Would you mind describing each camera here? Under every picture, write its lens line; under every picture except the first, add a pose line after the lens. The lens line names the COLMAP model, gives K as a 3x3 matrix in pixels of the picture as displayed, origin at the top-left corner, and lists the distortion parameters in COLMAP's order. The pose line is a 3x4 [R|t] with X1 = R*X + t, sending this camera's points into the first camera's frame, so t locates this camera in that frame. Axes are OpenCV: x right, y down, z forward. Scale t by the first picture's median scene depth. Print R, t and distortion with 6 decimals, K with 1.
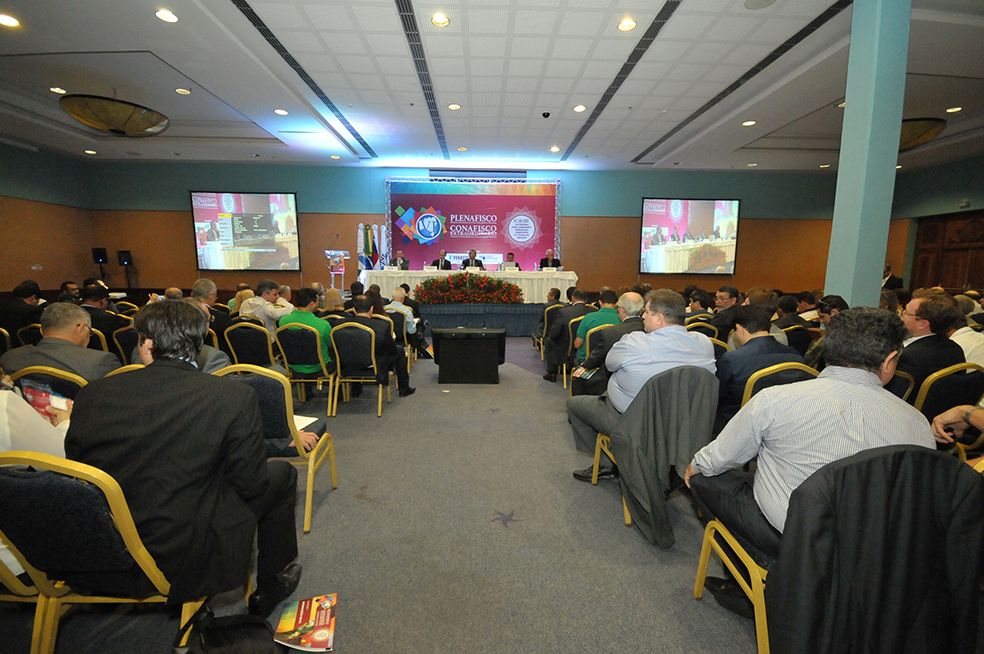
lens RADIAL K [[427.0, 0, 495.7], [0, 427.0, 334.3], [0, 0, 1]] dist [0.013184, -0.016389]
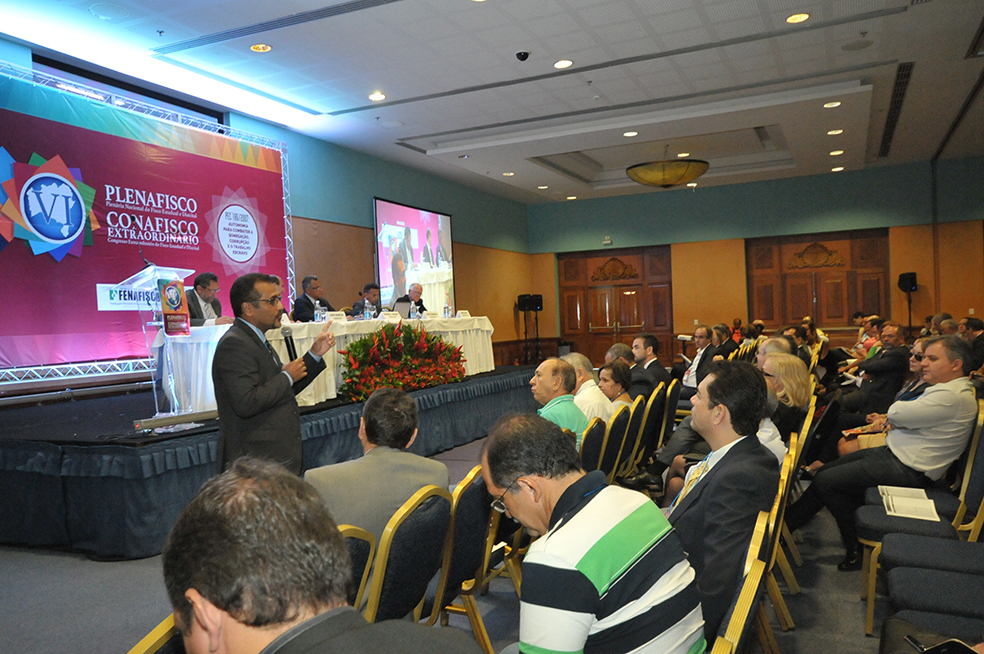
lens RADIAL K [[774.0, 0, 494.0], [0, 774.0, 366.2], [0, 0, 1]] dist [0.010827, 0.014300]
pose [[0.435650, -0.079920, 0.896561, -0.598346], [0.166810, 0.985965, 0.006834, -0.065241], [-0.884524, 0.146578, 0.442867, 0.408474]]
